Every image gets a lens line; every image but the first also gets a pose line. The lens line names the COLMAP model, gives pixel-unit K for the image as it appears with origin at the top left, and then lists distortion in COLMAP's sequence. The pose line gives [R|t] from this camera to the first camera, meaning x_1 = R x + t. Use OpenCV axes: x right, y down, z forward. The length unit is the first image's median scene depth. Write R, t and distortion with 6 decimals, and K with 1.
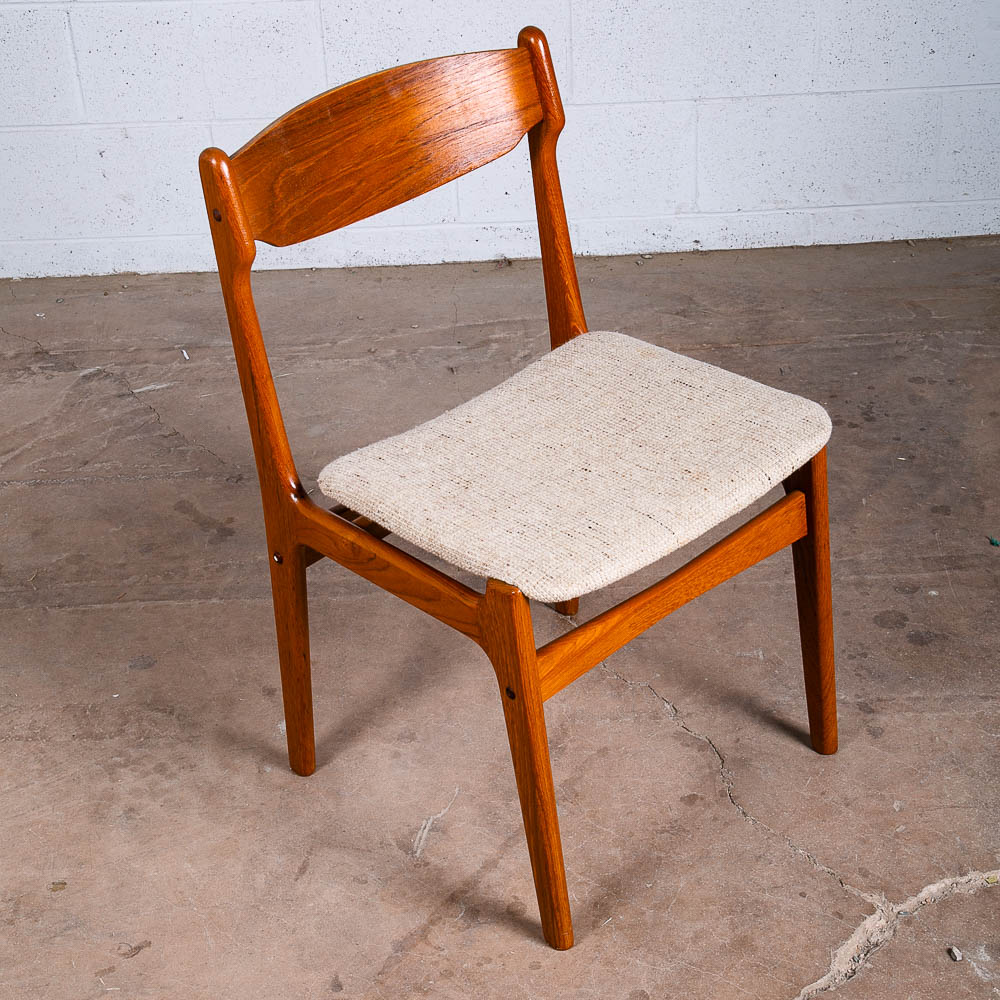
lens RADIAL K [[2087.9, 0, 496.4], [0, 2087.9, 519.6], [0, 0, 1]] dist [0.140644, 0.000000]
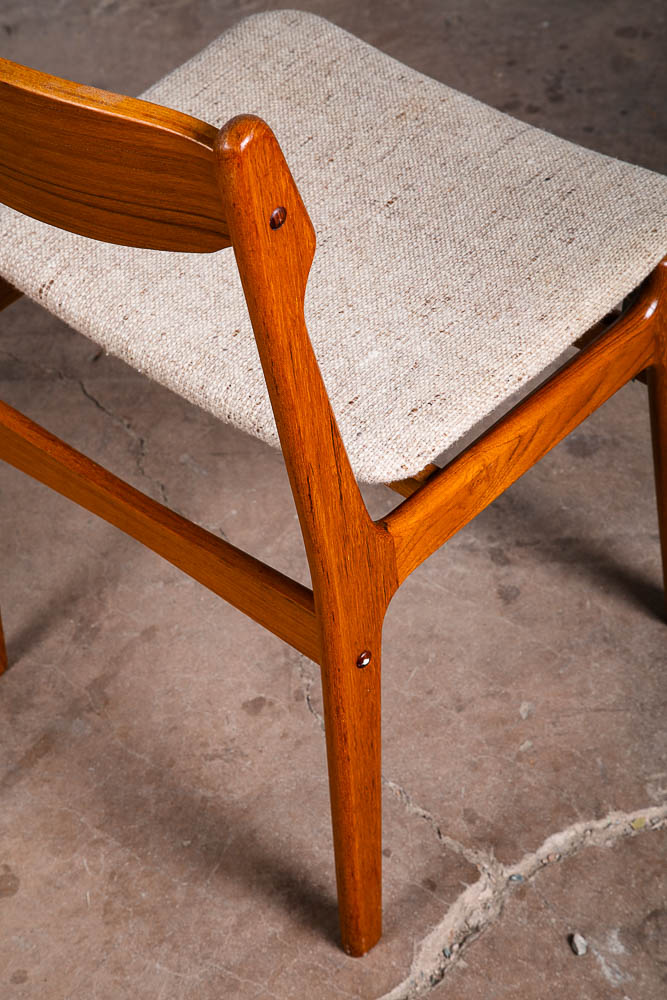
lens RADIAL K [[2277.1, 0, 328.3], [0, 2277.1, 514.1], [0, 0, 1]] dist [0.395986, 0.000000]
pose [[0.999424, -0.033538, -0.005226, 0.114450], [0.033868, 0.975183, 0.218796, -0.102863], [-0.002242, -0.218847, 0.975757, 0.194506]]
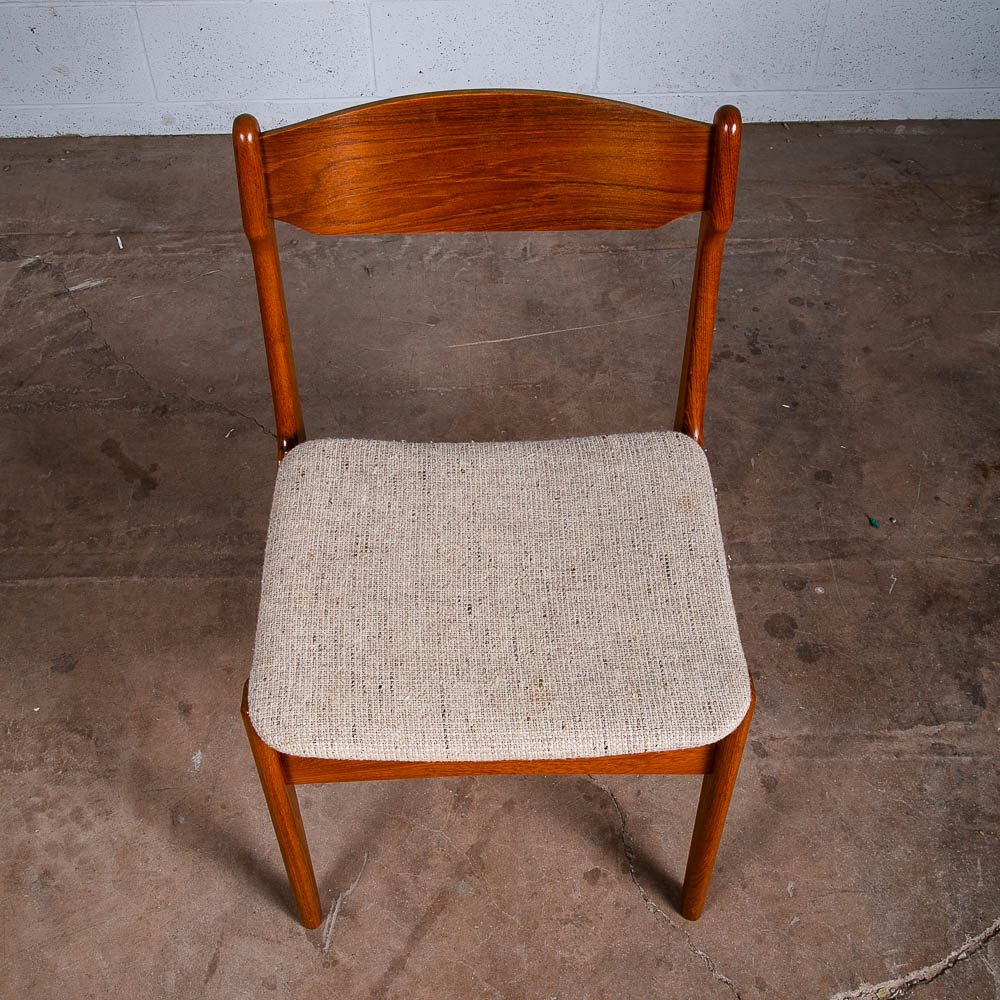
lens RADIAL K [[1286.7, 0, 493.6], [0, 1286.7, 484.1], [0, 0, 1]] dist [-0.028213, 0.000000]
pose [[0.998193, 0.003535, 0.059992, 0.004790], [-0.022503, 0.947631, 0.318574, -0.226742], [-0.055724, -0.319348, 0.945998, 0.427556]]
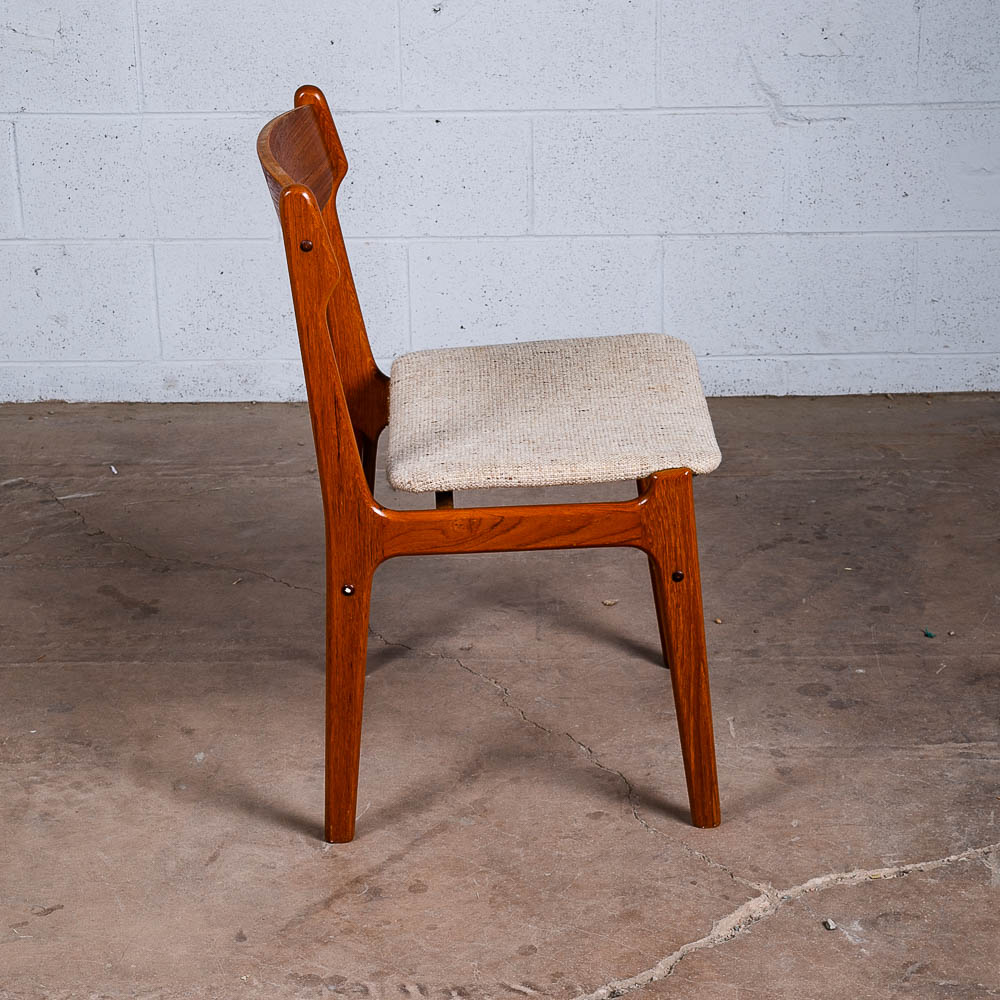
lens RADIAL K [[2963.7, 0, 502.3], [0, 2963.7, 515.7], [0, 0, 1]] dist [0.207761, 0.000000]
pose [[0.999362, 0.035339, -0.005137, 0.044945], [-0.035685, 0.982838, -0.180986, 0.231548], [-0.001347, 0.181053, 0.983472, -0.411390]]
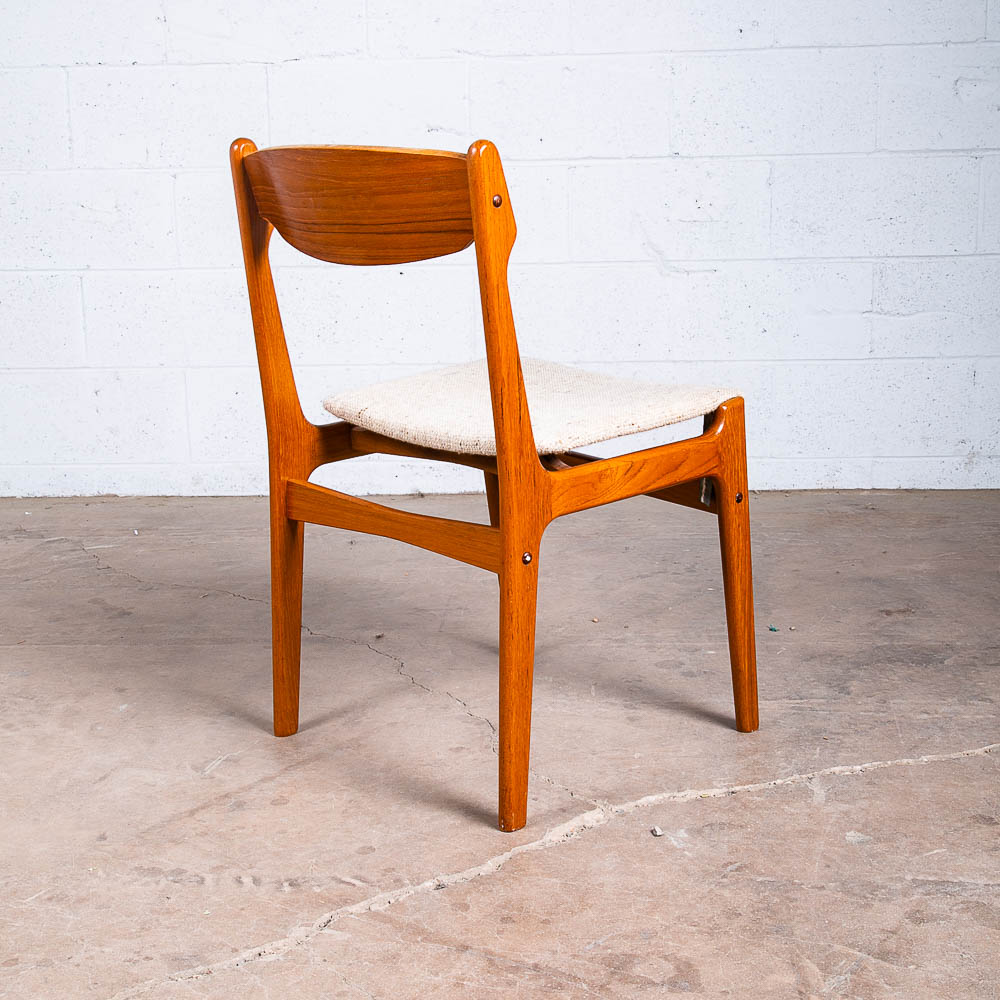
lens RADIAL K [[1804.7, 0, 495.4], [0, 1804.7, 453.5], [0, 0, 1]] dist [0.037939, 0.000000]
pose [[0.997585, 0.037527, -0.058449, 0.149209], [-0.055474, 0.936850, -0.345303, 0.290602], [0.041800, 0.347712, 0.936669, 0.034634]]
